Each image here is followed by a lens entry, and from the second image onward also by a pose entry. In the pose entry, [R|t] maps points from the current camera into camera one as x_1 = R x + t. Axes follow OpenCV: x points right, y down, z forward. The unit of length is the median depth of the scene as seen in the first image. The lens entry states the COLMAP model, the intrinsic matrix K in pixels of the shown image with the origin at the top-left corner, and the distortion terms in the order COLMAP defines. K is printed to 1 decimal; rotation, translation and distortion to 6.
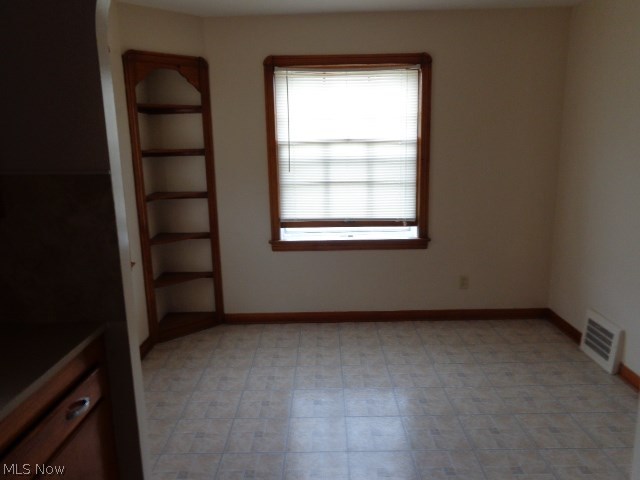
lens RADIAL K [[485.1, 0, 320.3], [0, 485.1, 239.7], [0, 0, 1]] dist [-0.002749, 0.000395]
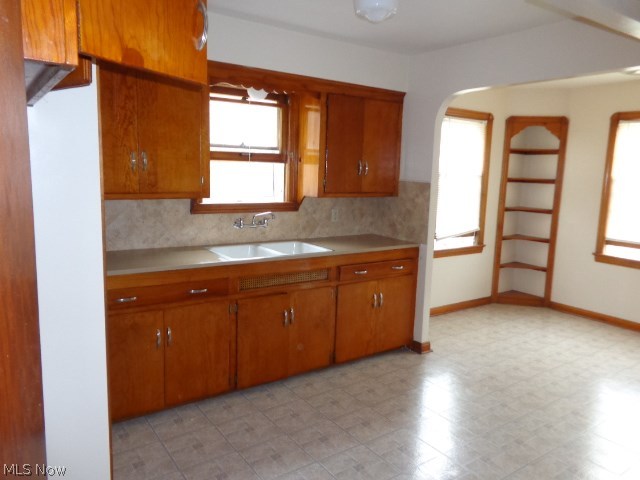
lens RADIAL K [[485.1, 0, 320.6], [0, 485.1, 242.0], [0, 0, 1]] dist [-0.002749, 0.000395]
pose [[0.587191, 0.159397, -0.793599, 0.514378], [-0.204414, 0.977842, 0.045155, 0.067213], [0.783213, 0.135708, 0.606763, -0.372514]]
